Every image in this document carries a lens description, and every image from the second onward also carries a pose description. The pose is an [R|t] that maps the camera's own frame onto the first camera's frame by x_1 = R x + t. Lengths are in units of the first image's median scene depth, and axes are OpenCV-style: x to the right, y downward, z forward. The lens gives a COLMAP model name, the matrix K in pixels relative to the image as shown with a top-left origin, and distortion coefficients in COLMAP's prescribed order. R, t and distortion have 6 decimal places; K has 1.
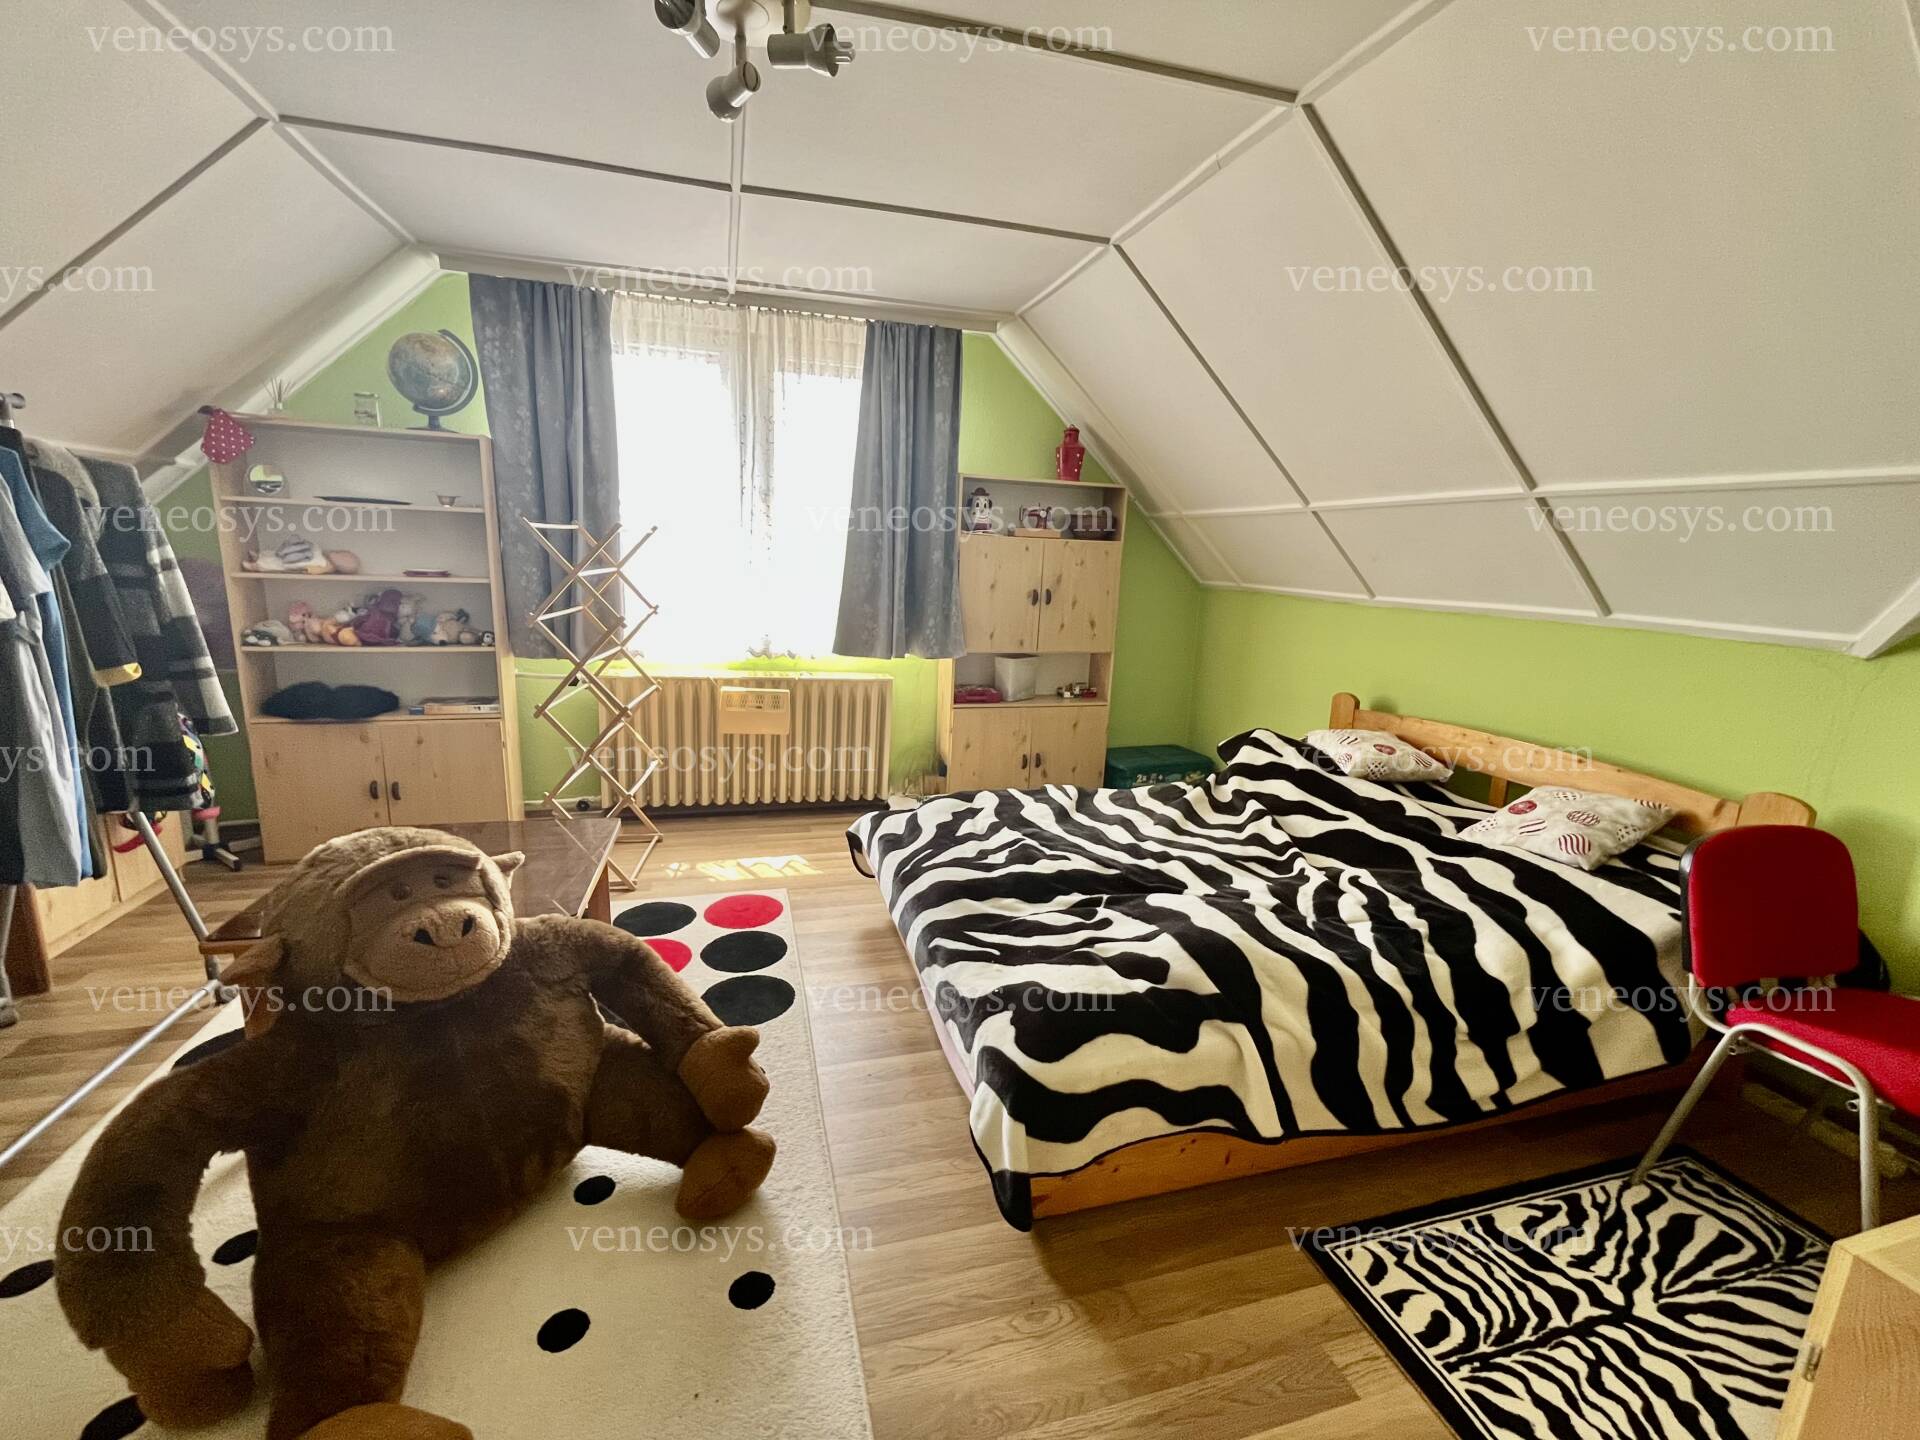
lens RADIAL K [[786.6, 0, 958.6], [0, 786.6, 723.8], [0, 0, 1]] dist [-0.003208, -0.001128]
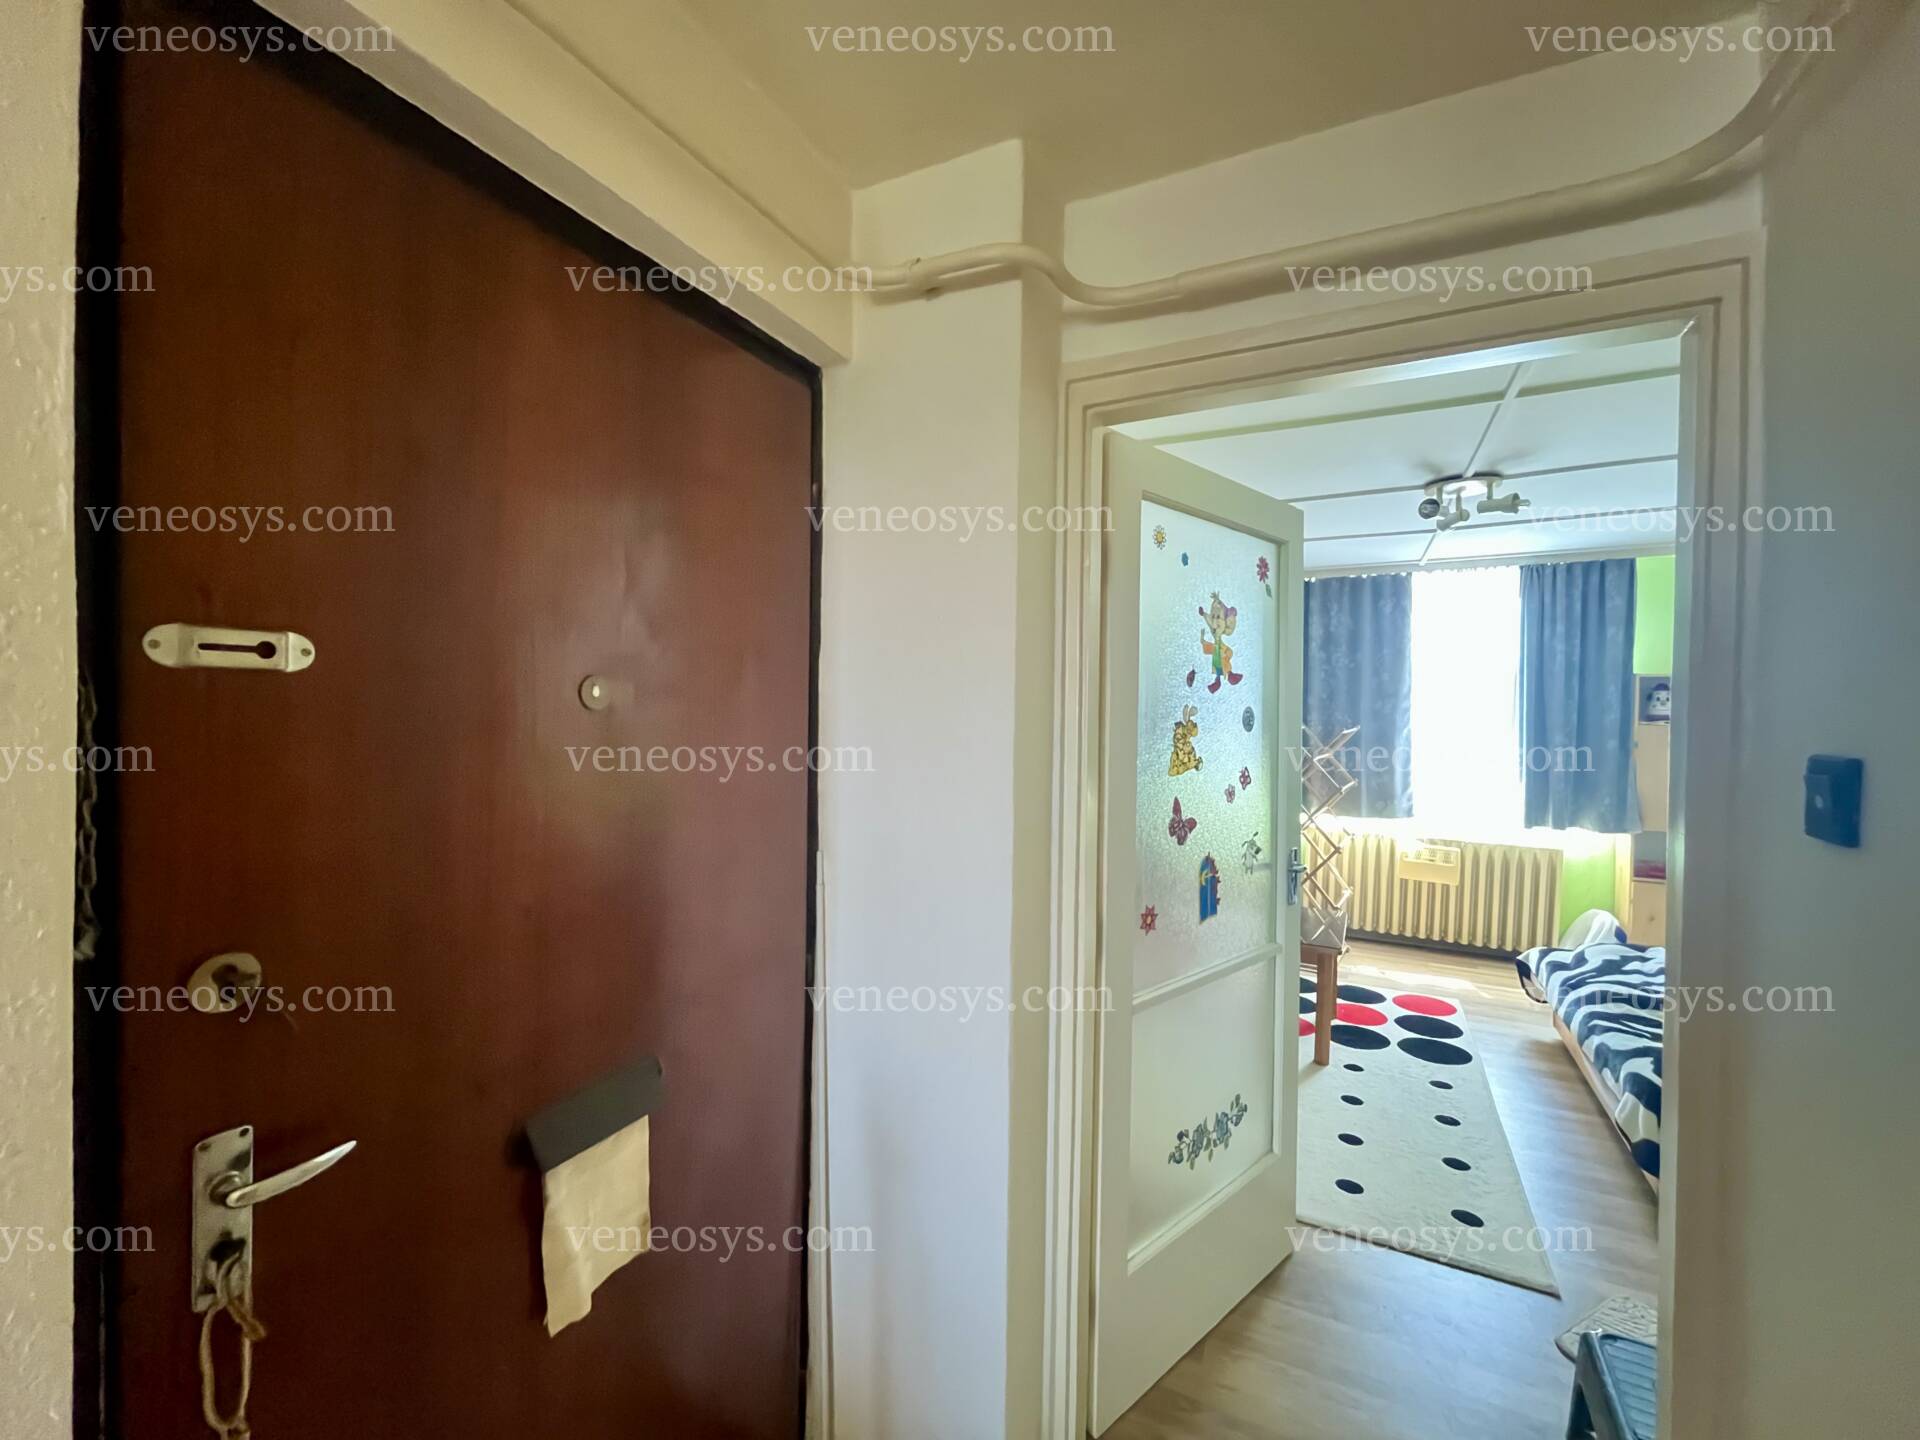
lens RADIAL K [[786.6, 0, 962.5], [0, 786.6, 719.3], [0, 0, 1]] dist [-0.003208, -0.001128]
pose [[0.736137, -0.018196, -0.676588, 0.073134], [-0.127454, 0.978028, -0.164974, 0.088152], [0.664724, 0.207677, 0.717643, -0.664337]]
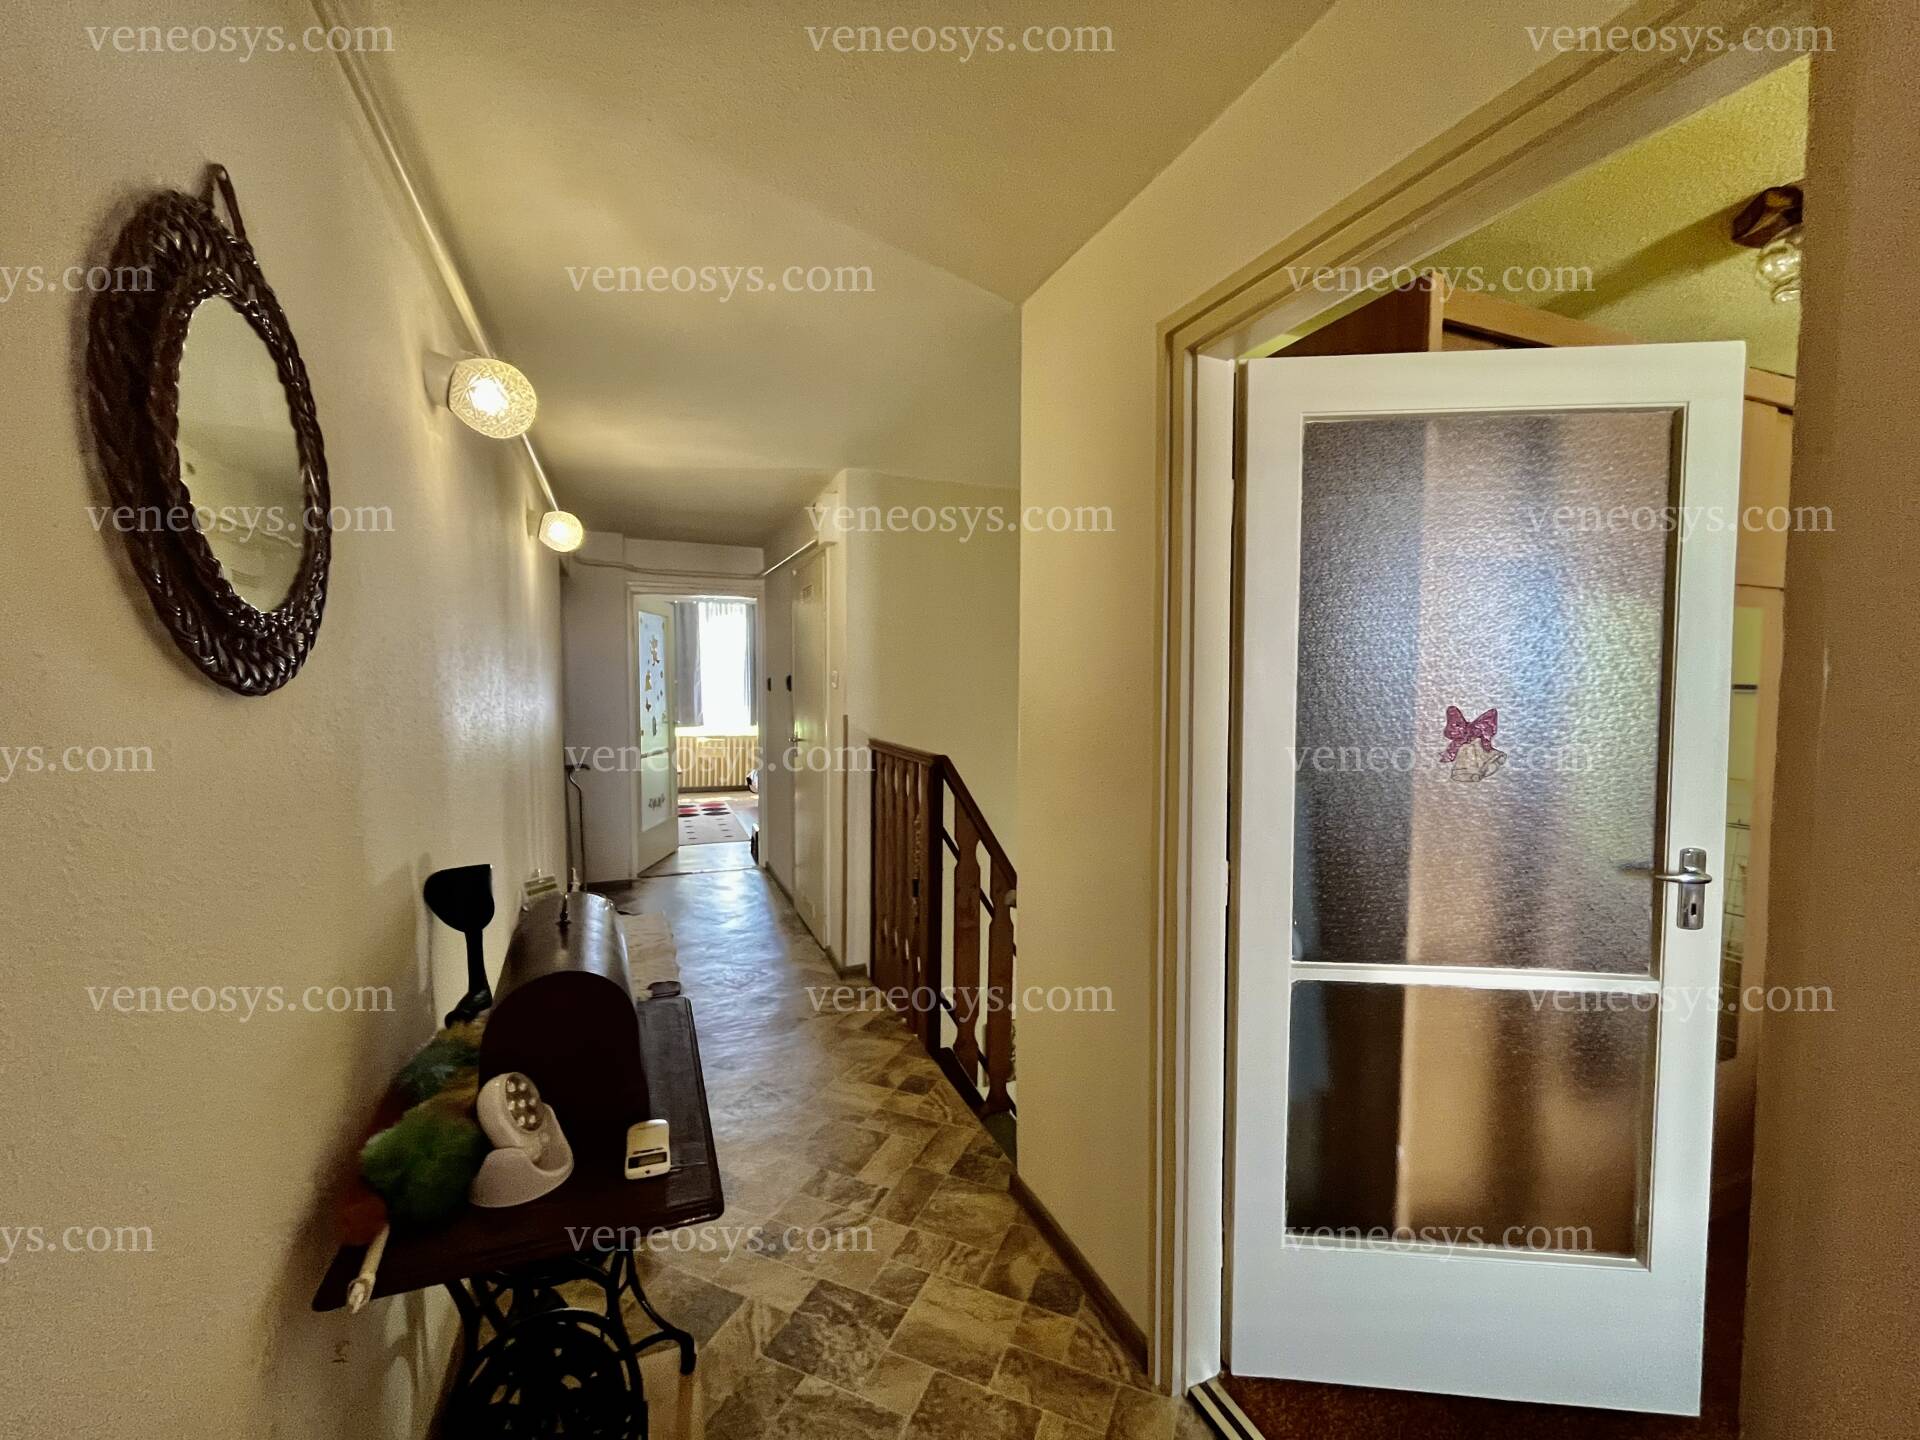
lens RADIAL K [[786.6, 0, 954.8], [0, 786.6, 720.9], [0, 0, 1]] dist [-0.003208, -0.001128]
pose [[0.993988, -0.036023, 0.103391, 0.386500], [0.051529, 0.987119, -0.151460, 0.463741], [-0.096603, 0.155877, 0.983041, -2.303935]]
